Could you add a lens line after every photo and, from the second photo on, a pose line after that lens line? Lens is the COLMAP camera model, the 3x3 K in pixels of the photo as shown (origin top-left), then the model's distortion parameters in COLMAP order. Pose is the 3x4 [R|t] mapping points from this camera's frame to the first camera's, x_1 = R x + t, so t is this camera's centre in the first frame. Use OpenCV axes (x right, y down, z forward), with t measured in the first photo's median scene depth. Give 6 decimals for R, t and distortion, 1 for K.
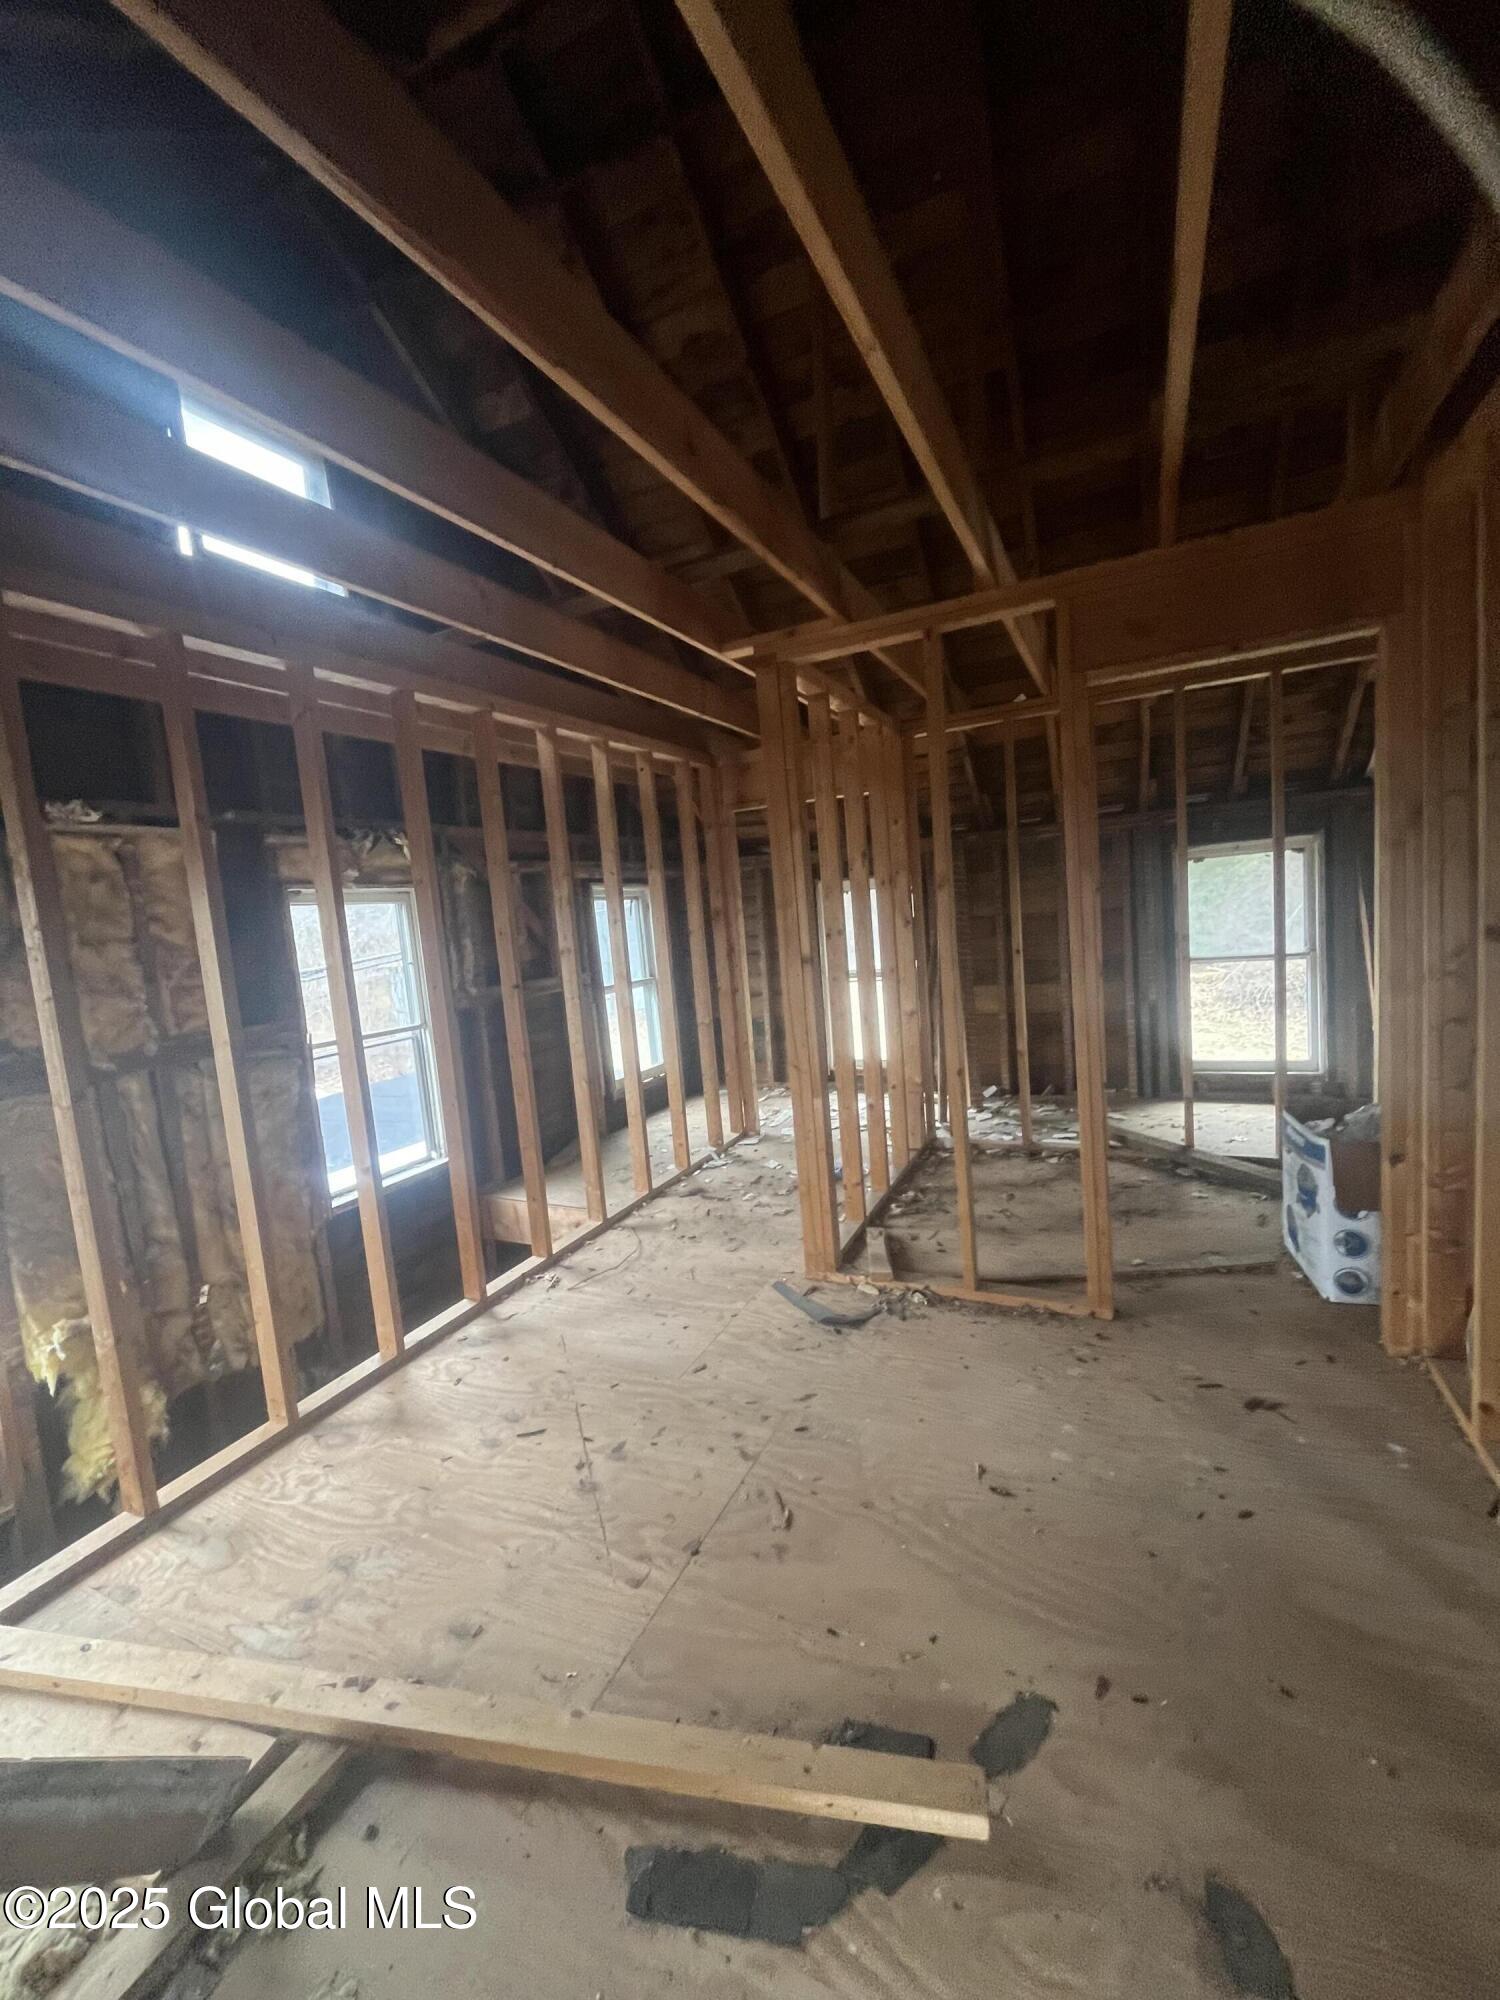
lens RADIAL K [[806.6, 0, 752.1], [0, 806.6, 992.2], [0, 0, 1]] dist [-0.000466, -0.000350]
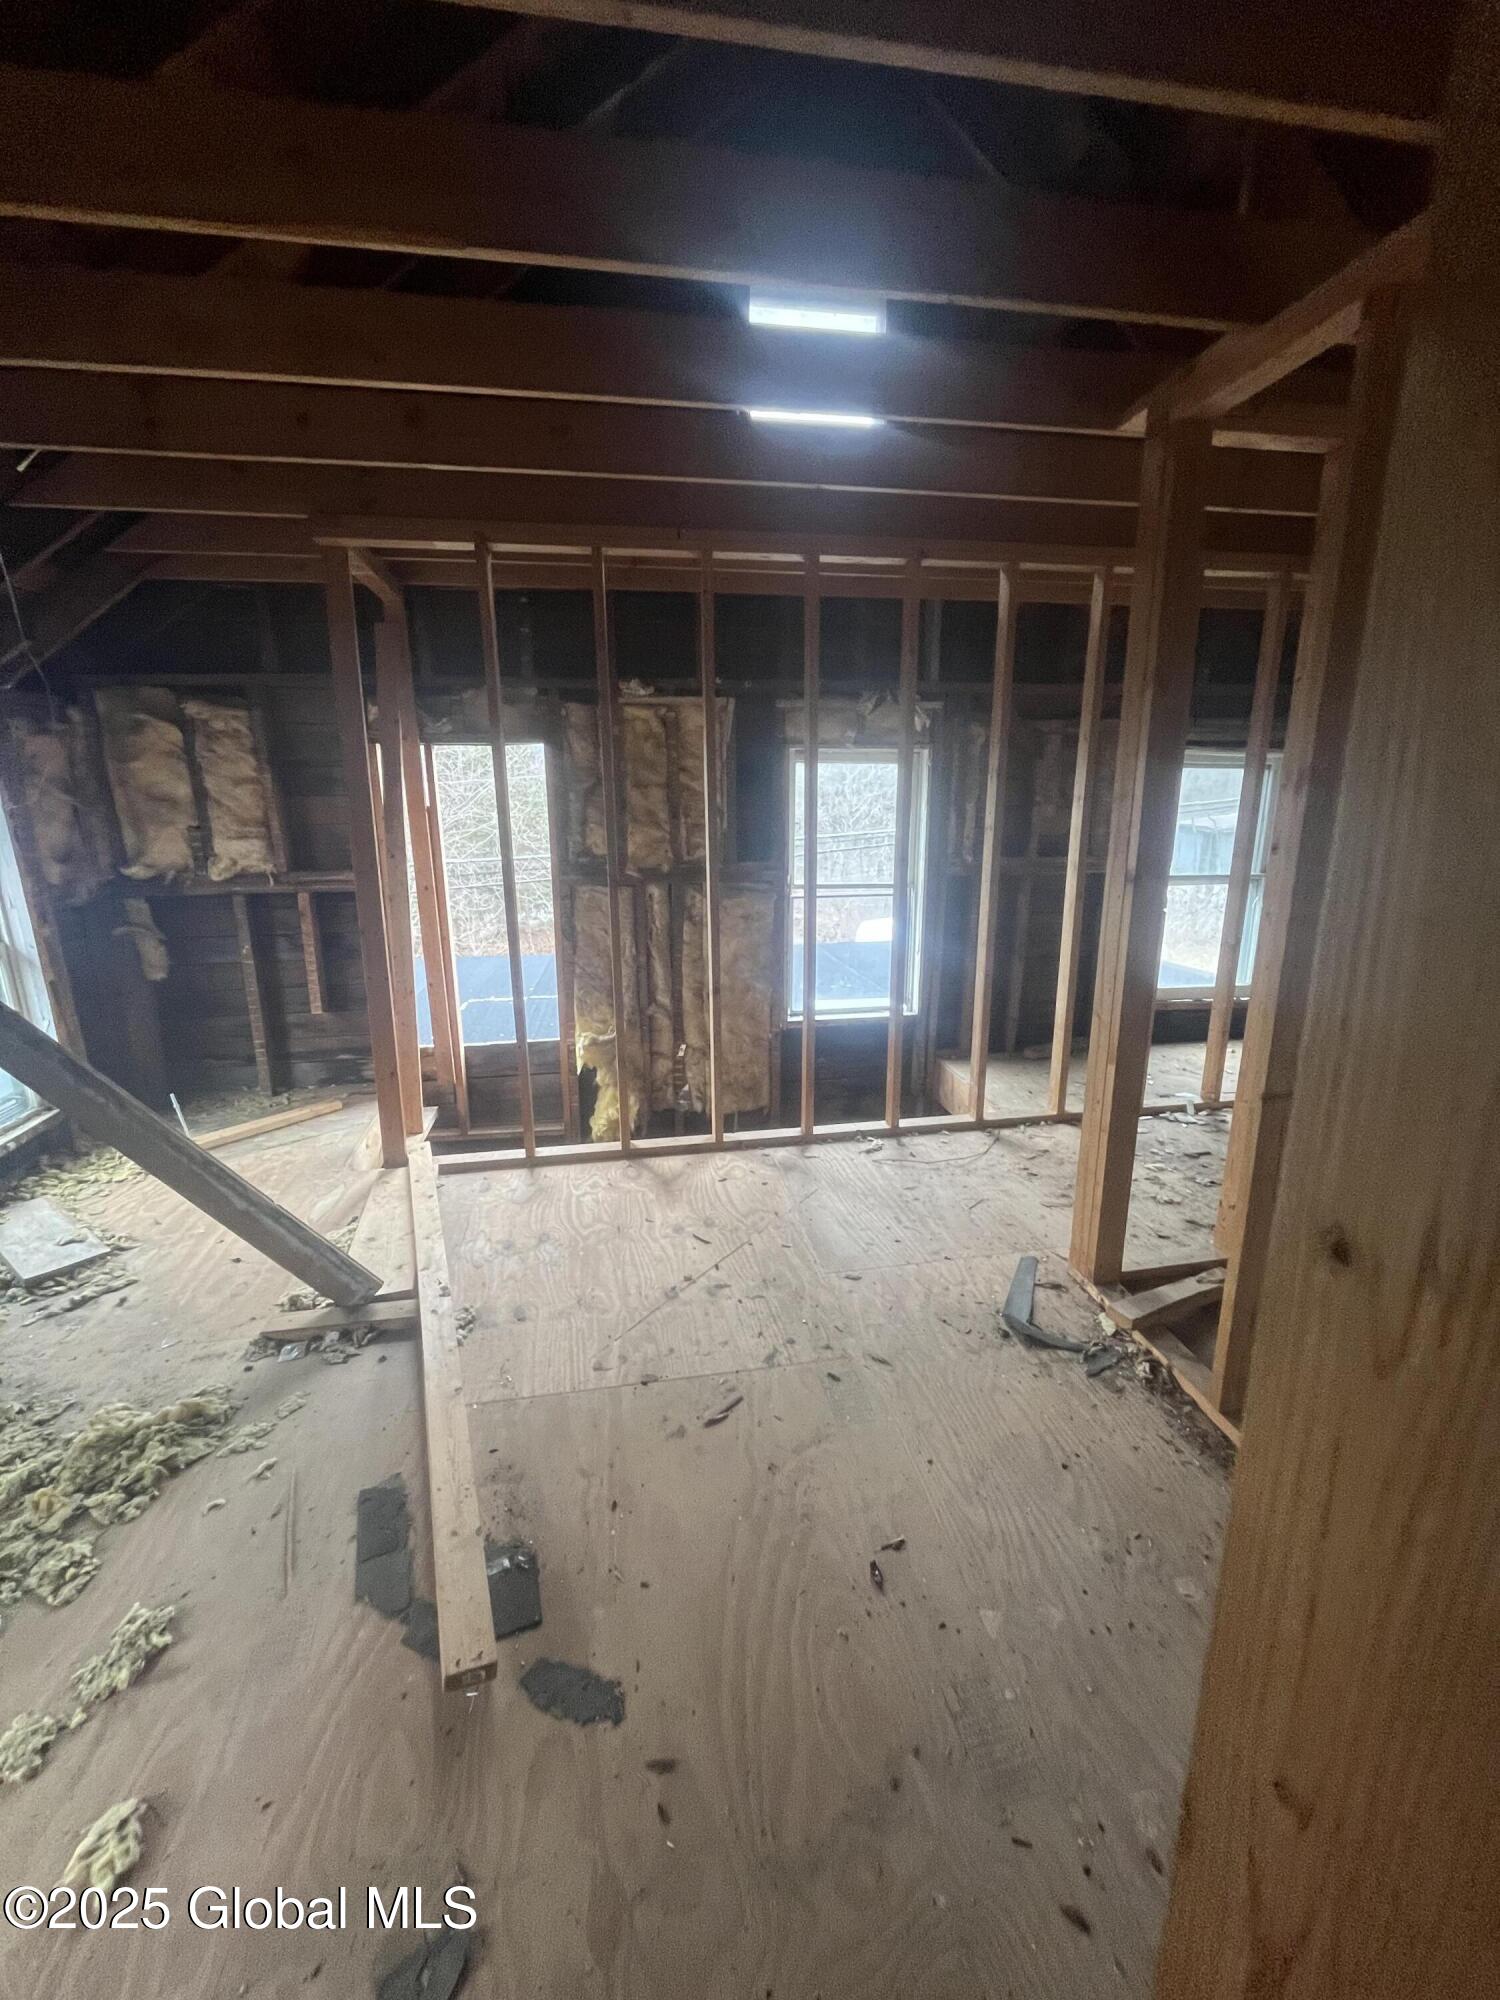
lens RADIAL K [[806.6, 0, 748.1], [0, 806.6, 995.6], [0, 0, 1]] dist [-0.000466, -0.000350]
pose [[0.574668, 0.268807, -0.772981, 0.457121], [-0.120734, 0.962030, 0.244790, -0.073425], [0.809432, -0.047348, 0.585302, 0.299451]]
